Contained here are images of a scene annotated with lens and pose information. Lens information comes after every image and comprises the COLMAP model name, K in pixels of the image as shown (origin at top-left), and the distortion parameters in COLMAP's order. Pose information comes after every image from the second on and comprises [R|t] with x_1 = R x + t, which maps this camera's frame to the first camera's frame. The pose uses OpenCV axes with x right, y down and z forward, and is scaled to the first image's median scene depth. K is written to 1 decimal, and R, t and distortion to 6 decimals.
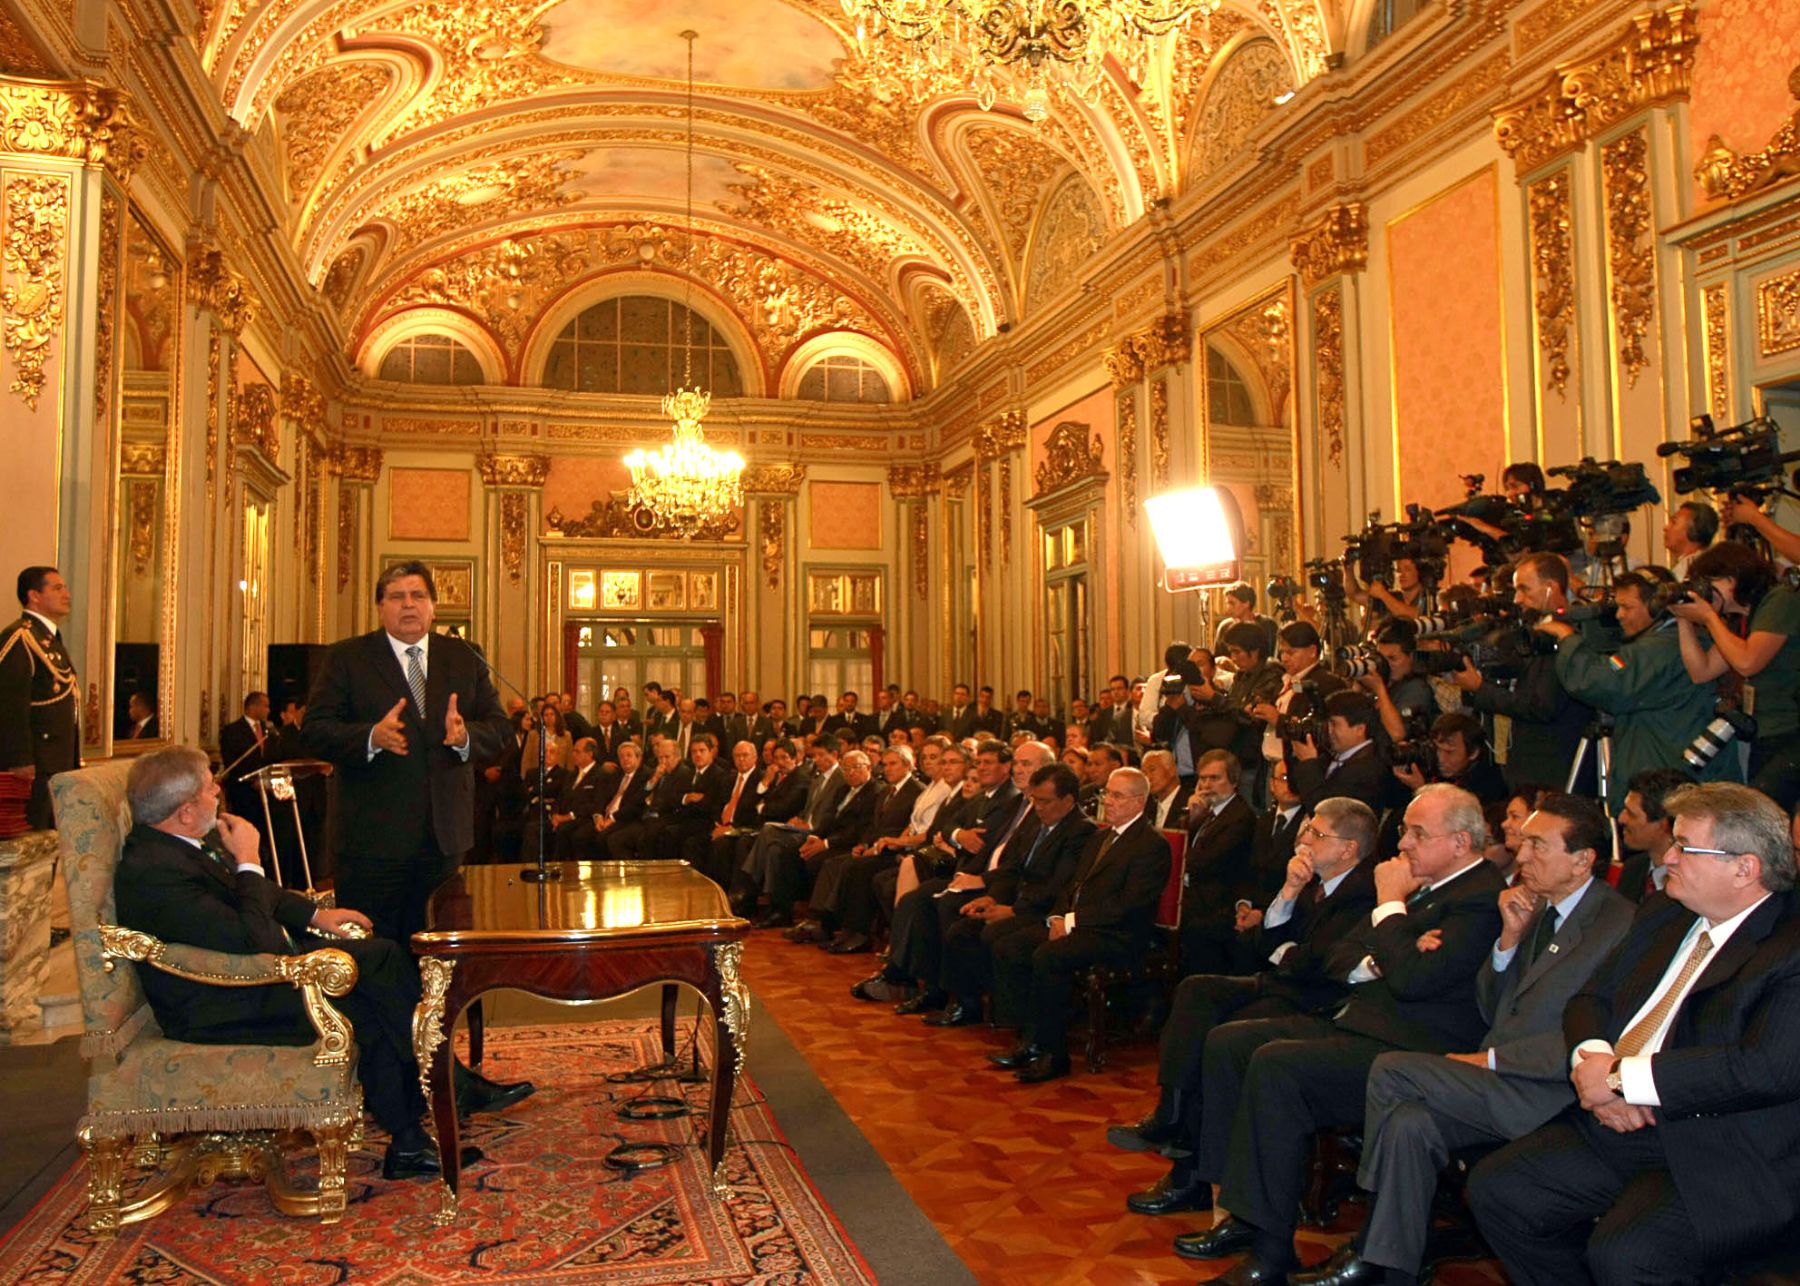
lens RADIAL K [[1410.6, 0, 900.0], [0, 1410.6, 643.0], [0, 0, 1]] dist [-0.000757, -0.001557]
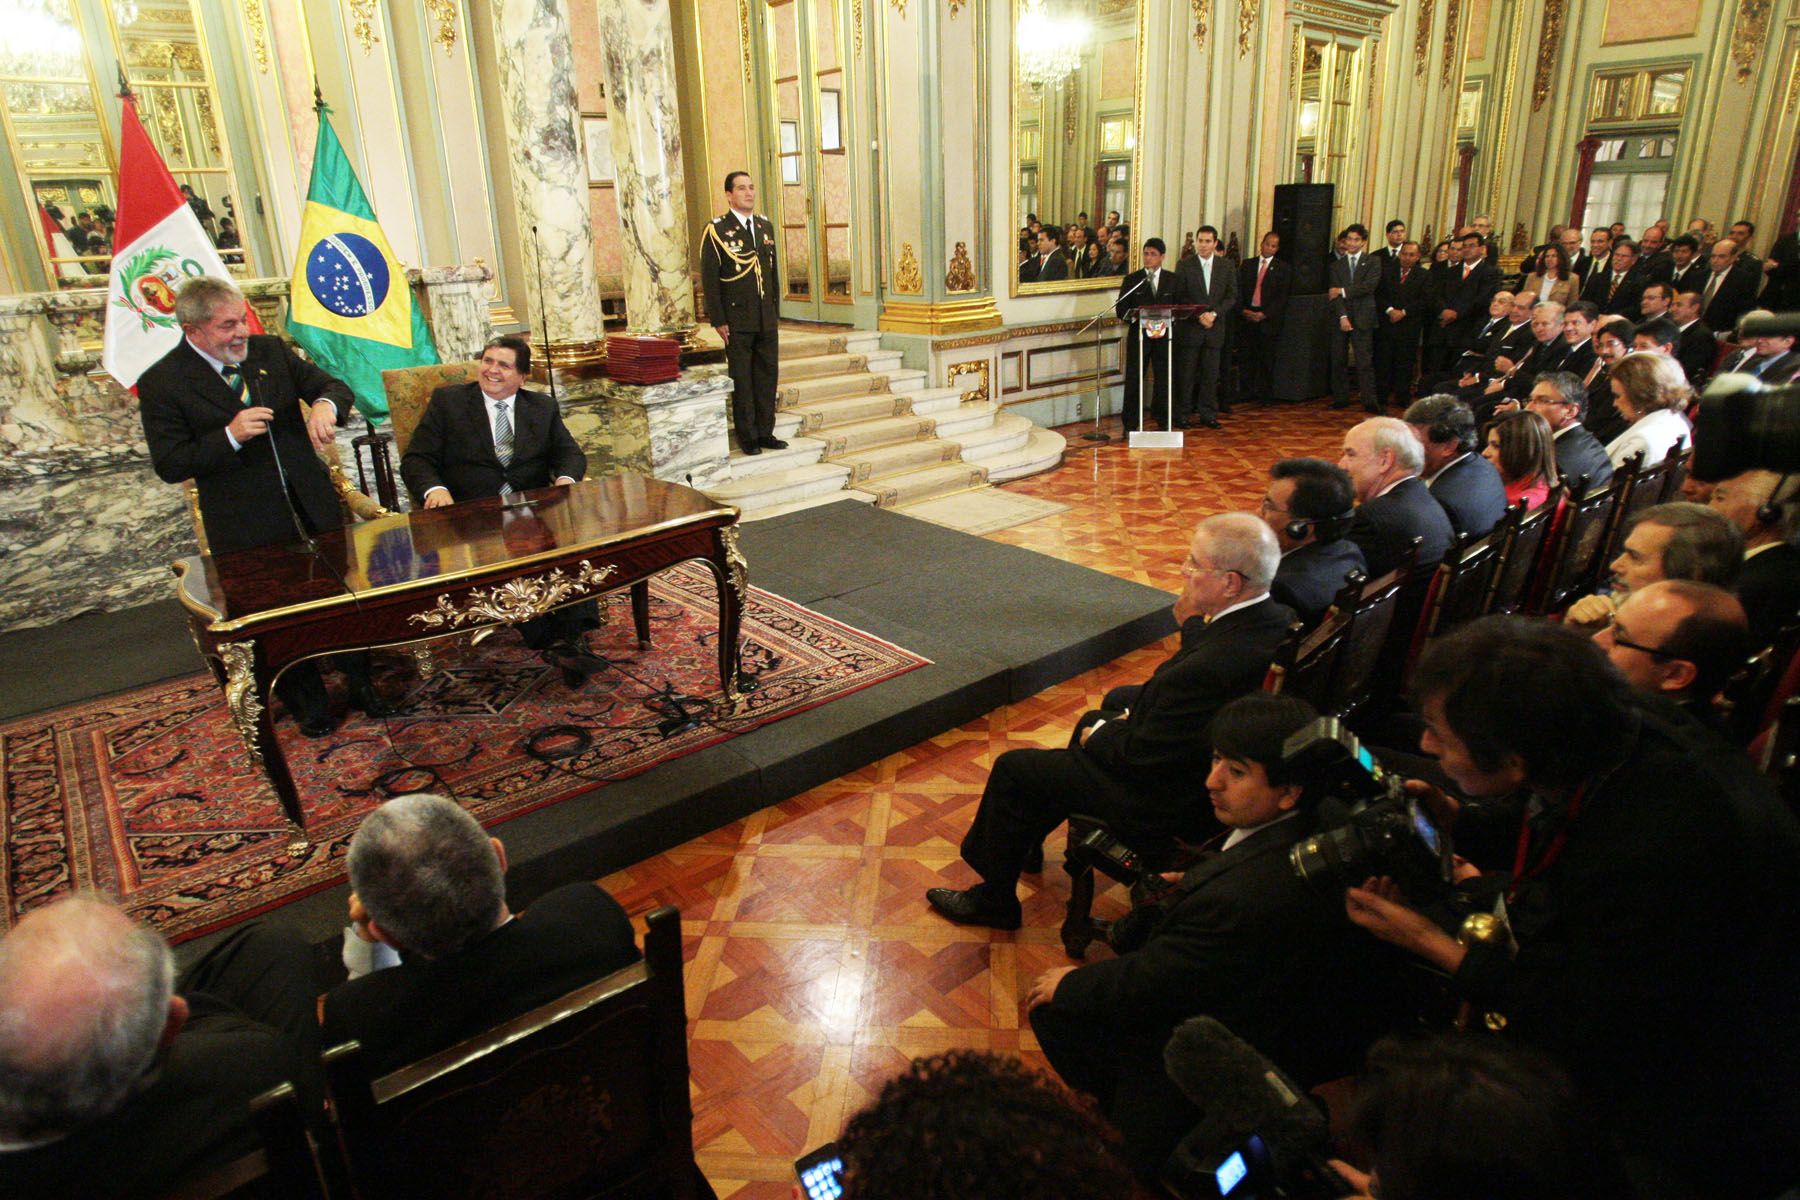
lens RADIAL K [[1045.5, 0, 900.0], [0, 1045.5, 600.0], [0, 0, 1]] dist [-0.081831, 0.036770]
pose [[0.434036, 0.308208, -0.846535, 0.406057], [0.068282, 0.925702, 0.372041, -0.031822], [0.898304, -0.219282, 0.380742, 0.681206]]
